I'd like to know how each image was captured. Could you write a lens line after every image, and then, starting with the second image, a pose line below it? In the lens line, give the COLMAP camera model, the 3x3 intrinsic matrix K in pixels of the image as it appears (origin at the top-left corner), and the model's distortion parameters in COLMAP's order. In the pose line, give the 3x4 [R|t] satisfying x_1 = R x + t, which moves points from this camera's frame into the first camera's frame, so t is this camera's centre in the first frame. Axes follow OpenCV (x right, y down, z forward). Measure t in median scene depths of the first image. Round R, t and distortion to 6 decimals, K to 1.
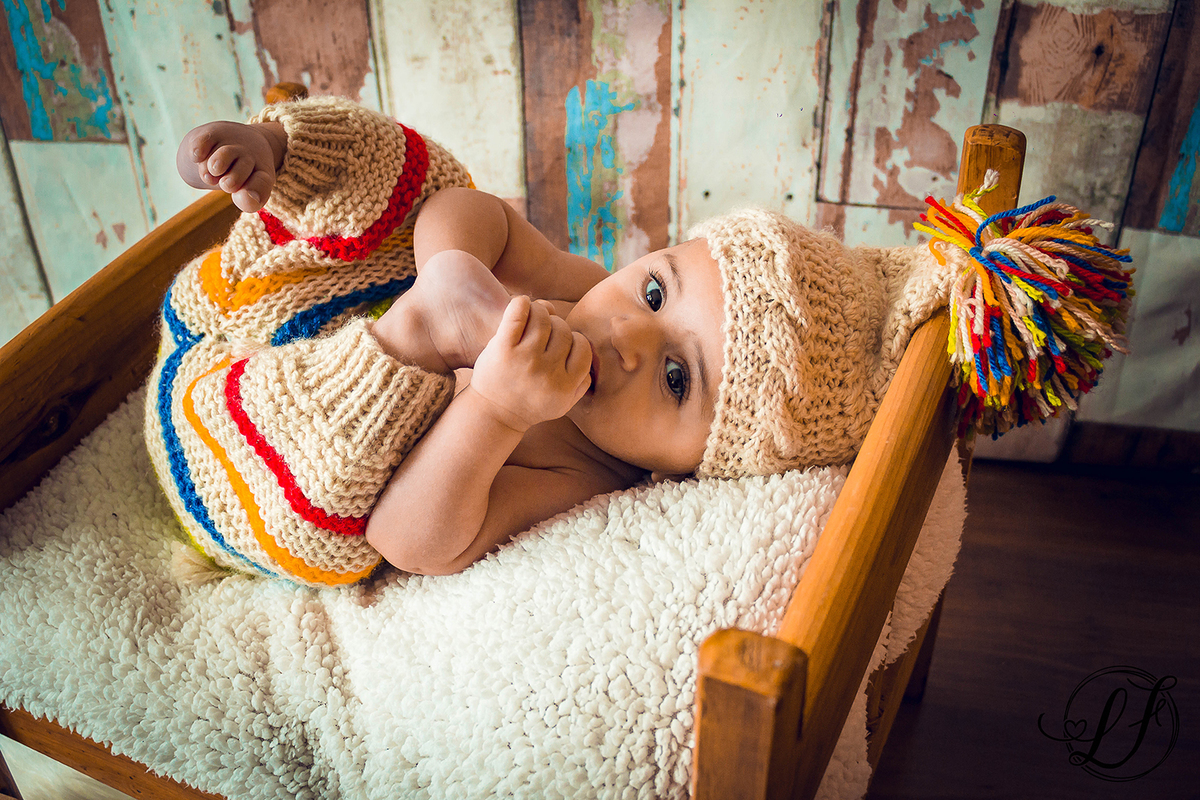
lens RADIAL K [[1491.5, 0, 596.5], [0, 1491.5, 406.9], [0, 0, 1]] dist [-0.028344, 0.000000]
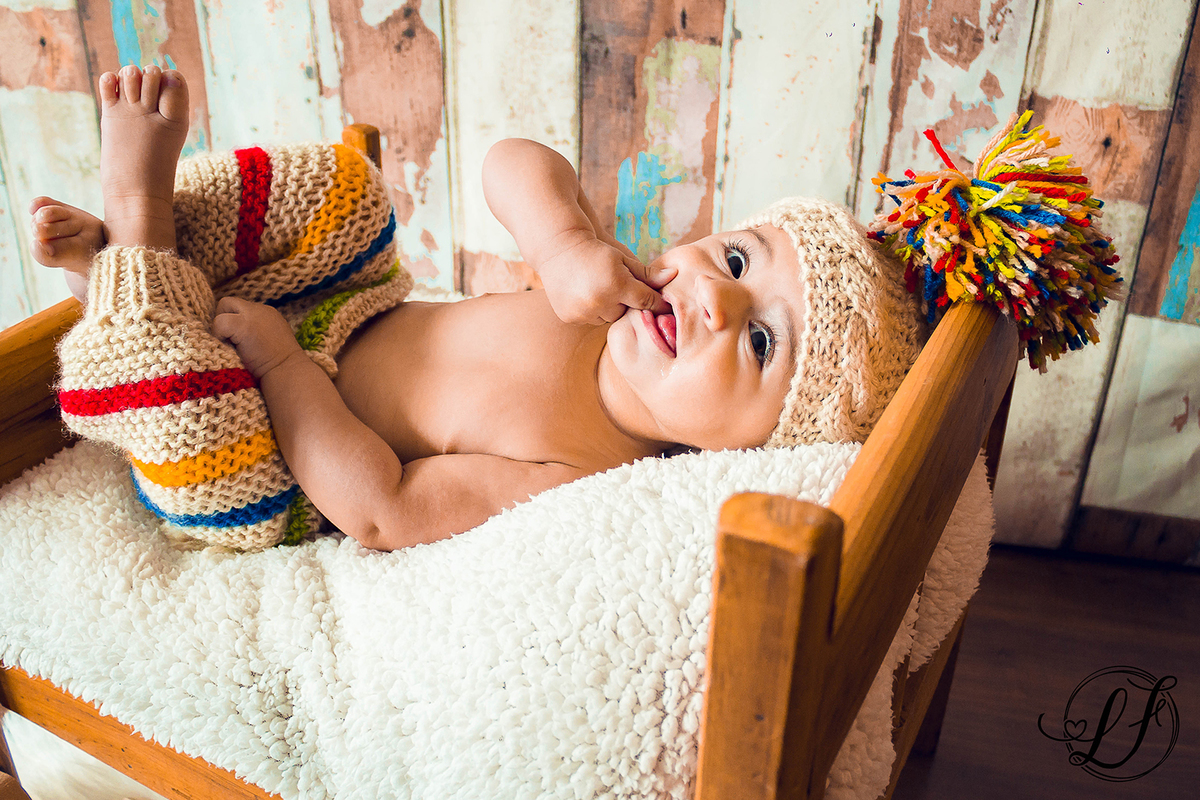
lens RADIAL K [[1247.2, 0, 667.9], [0, 1247.2, 387.5], [0, 0, 1]] dist [-0.083699, 0.000000]
pose [[0.998099, 0.060074, 0.013745, 0.014638], [-0.056570, 0.981609, -0.182330, 0.134538], [-0.024446, 0.181206, 0.983141, 0.163456]]
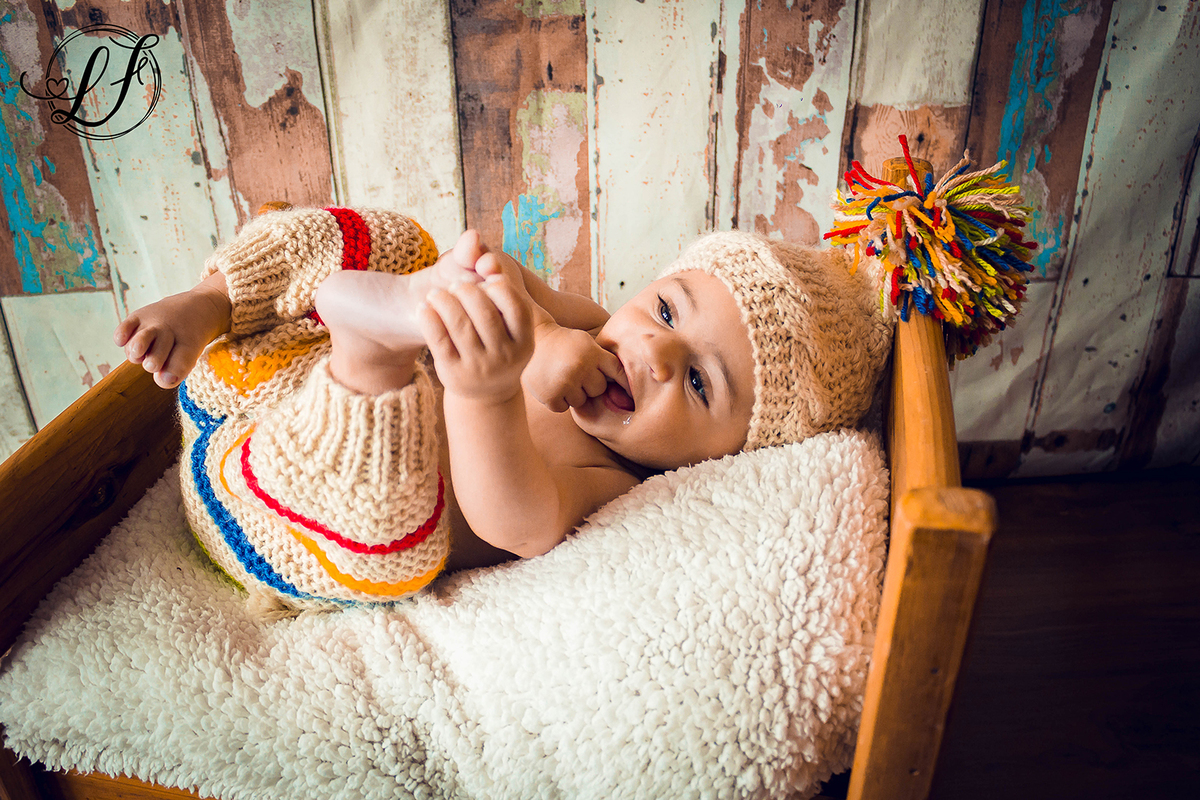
lens RADIAL K [[1137.3, 0, 602.7], [0, 1137.3, 400.5], [0, 0, 1]] dist [-0.073159, 0.000000]
pose [[0.975591, -0.097285, 0.196872, -0.163021], [0.127775, 0.980606, -0.148613, 0.104934], [-0.178596, 0.170141, 0.969100, 0.150985]]
